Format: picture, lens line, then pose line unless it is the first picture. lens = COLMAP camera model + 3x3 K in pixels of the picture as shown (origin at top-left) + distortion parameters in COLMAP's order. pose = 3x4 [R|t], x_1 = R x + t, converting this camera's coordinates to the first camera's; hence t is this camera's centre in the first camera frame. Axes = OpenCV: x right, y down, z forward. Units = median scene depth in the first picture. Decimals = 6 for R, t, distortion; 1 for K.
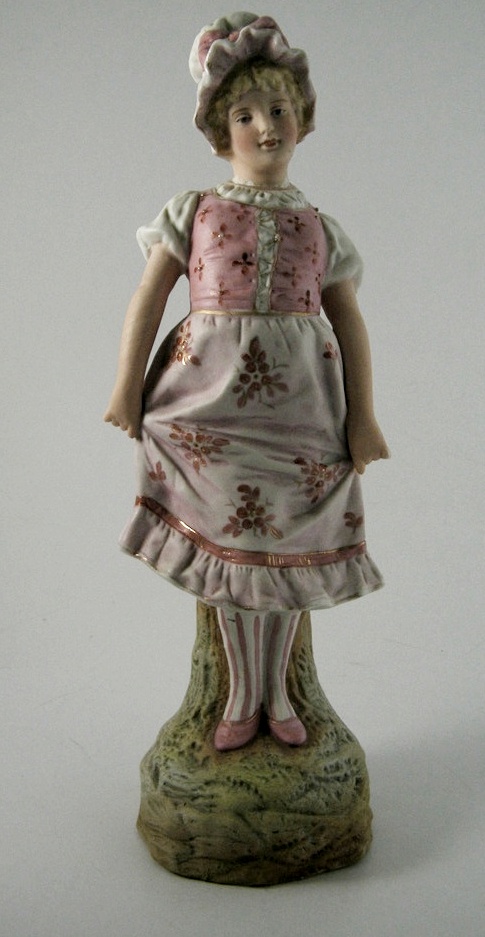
lens RADIAL K [[810.7, 0, 242.1], [0, 810.7, 501.2], [0, 0, 1]] dist [-0.154944, 0.016237]
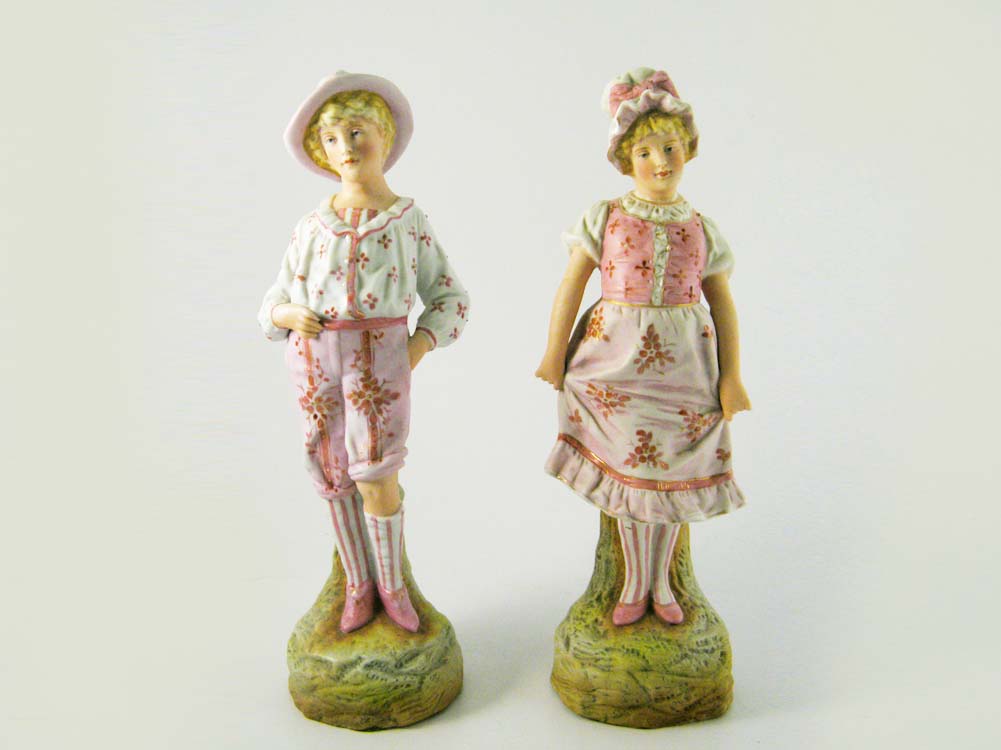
lens RADIAL K [[826.1, 0, 505.9], [0, 826.1, 354.5], [0, 0, 1]] dist [-0.183143, 0.078491]
pose [[0.989558, 0.014151, -0.143440, -0.025333], [-0.016507, 0.999747, -0.015252, -0.119493], [0.143187, 0.017461, 0.989542, -0.377382]]
